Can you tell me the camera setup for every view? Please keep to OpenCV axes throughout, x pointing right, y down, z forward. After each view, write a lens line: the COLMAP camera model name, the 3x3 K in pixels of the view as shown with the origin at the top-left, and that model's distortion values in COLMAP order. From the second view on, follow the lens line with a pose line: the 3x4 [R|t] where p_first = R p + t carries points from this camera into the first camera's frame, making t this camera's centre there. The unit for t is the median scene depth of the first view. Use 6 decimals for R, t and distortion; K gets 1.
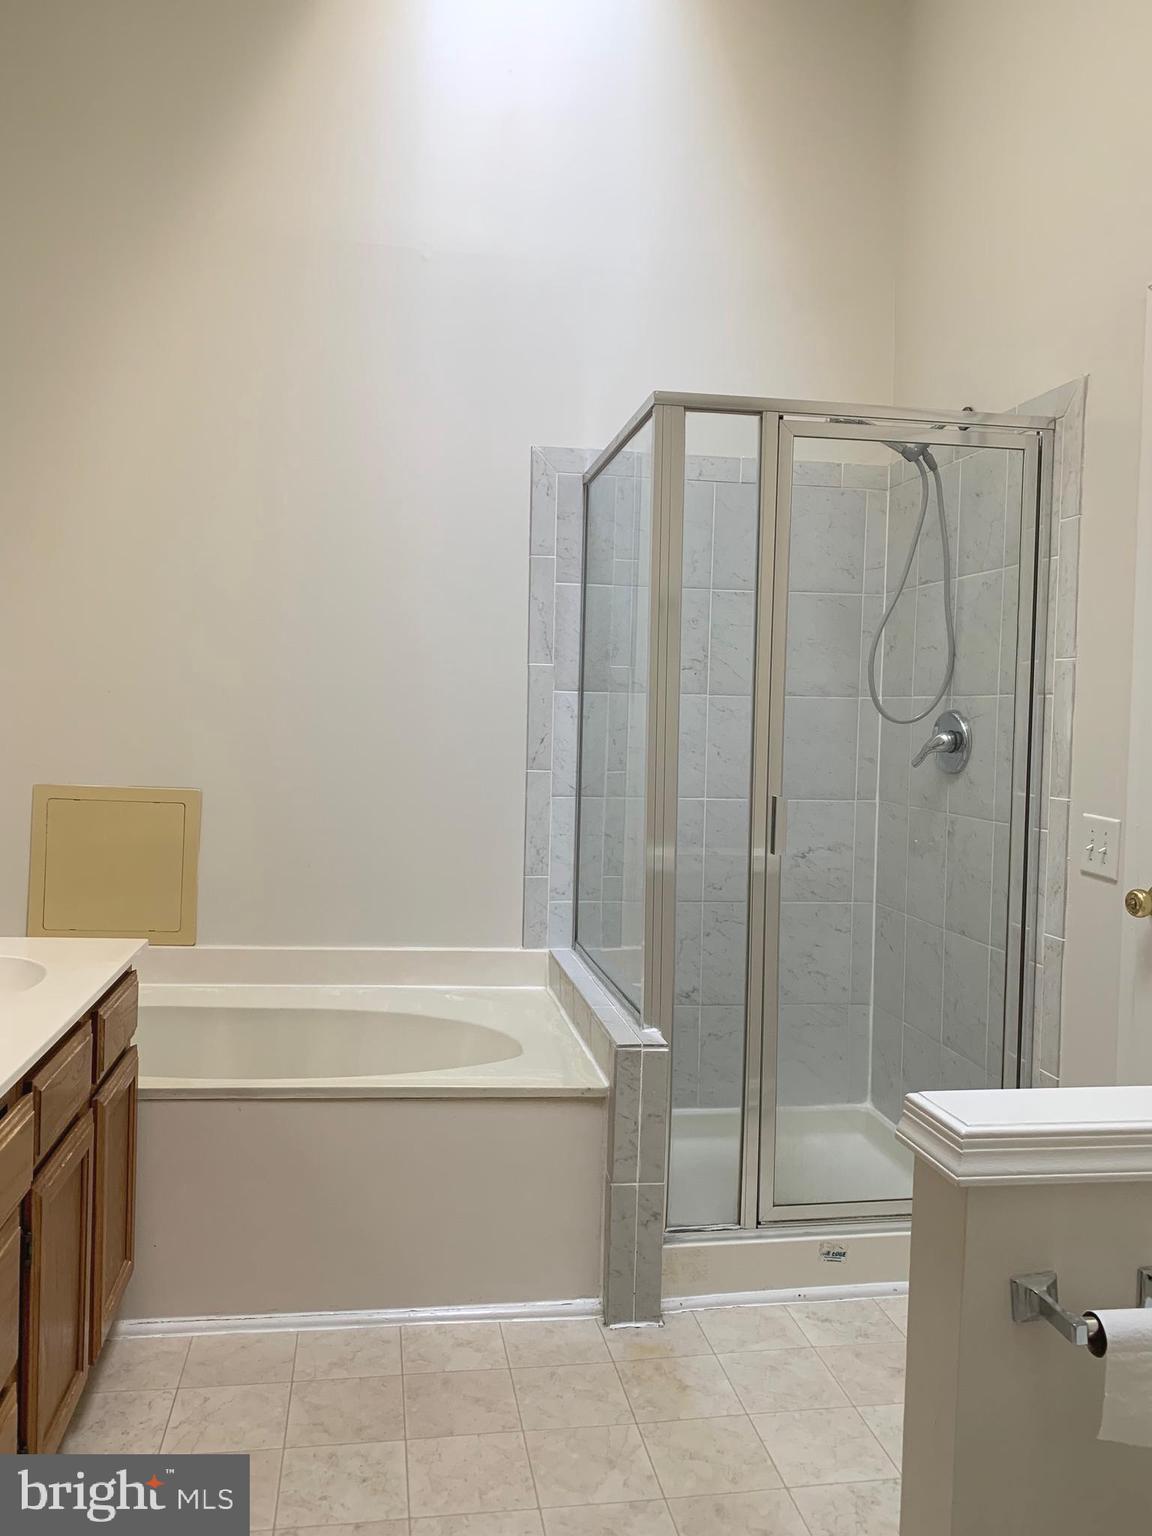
lens RADIAL K [[1165.6, 0, 573.0], [0, 1165.6, 762.6], [0, 0, 1]] dist [0.019399, -0.008310]
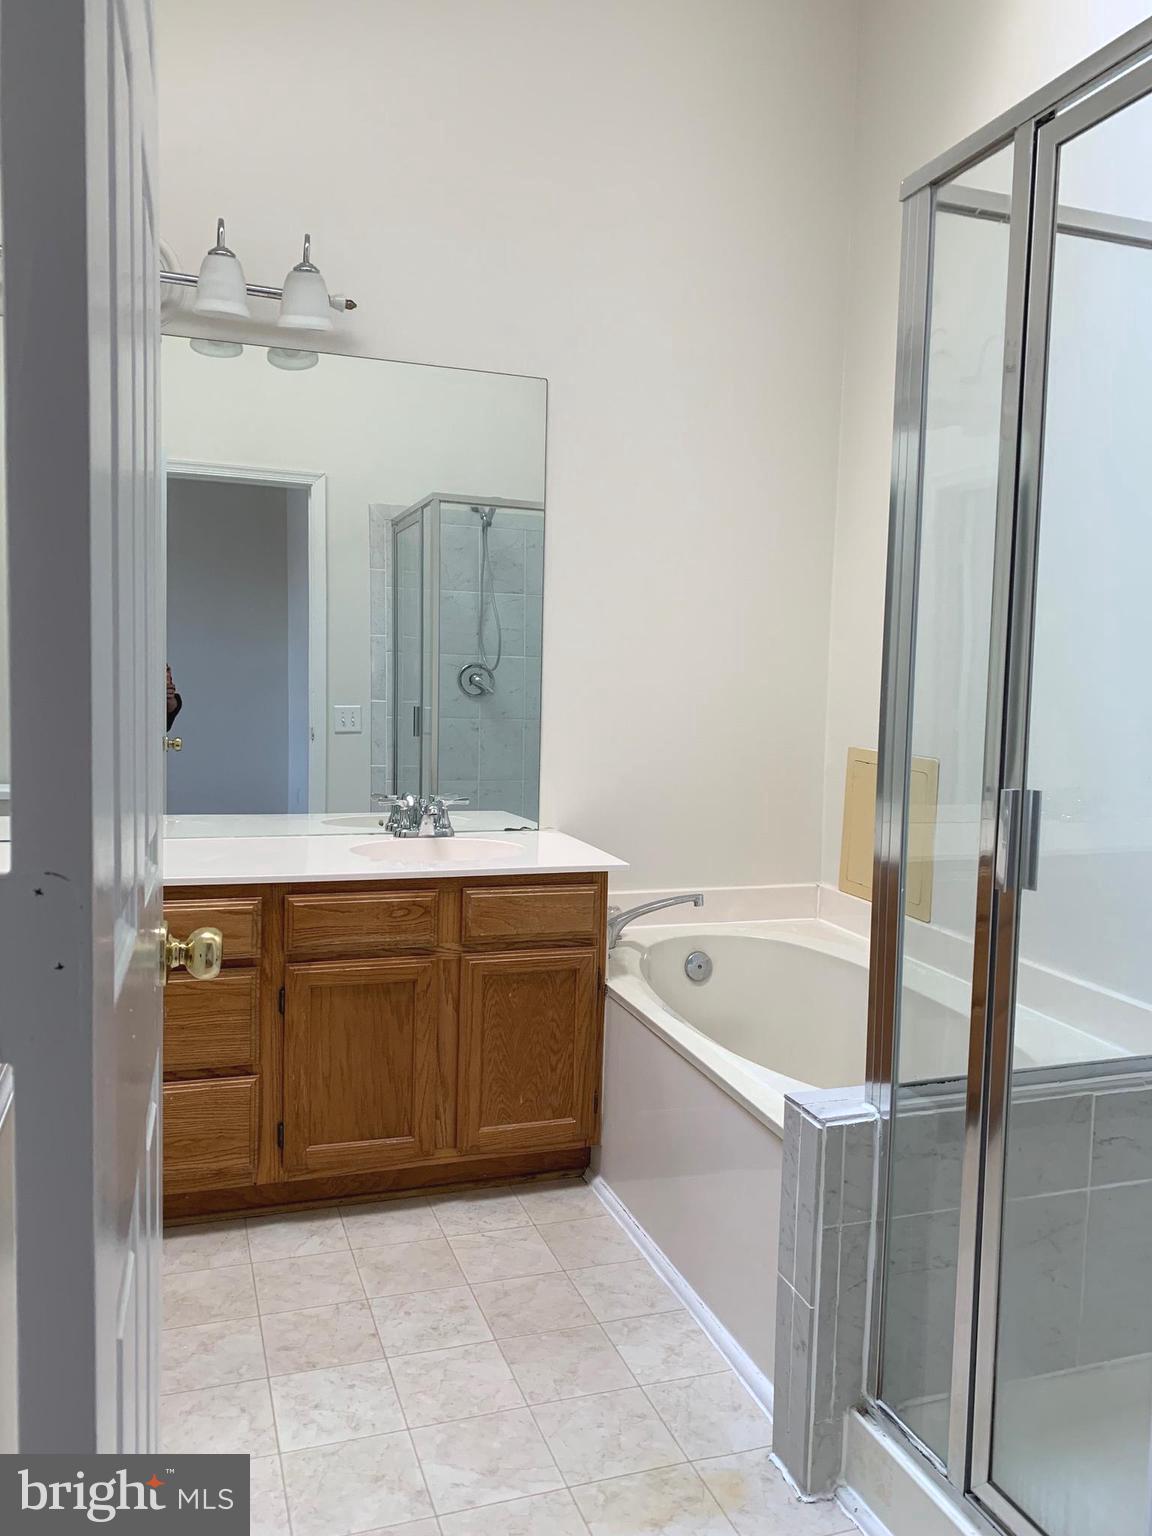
lens RADIAL K [[1165.6, 0, 575.8], [0, 1165.6, 773.7], [0, 0, 1]] dist [0.019399, -0.008310]
pose [[0.170185, 0.053650, -0.983951, 0.794091], [-0.053162, 0.997563, 0.045197, 0.007569], [0.983977, 0.044617, 0.172622, 0.766871]]
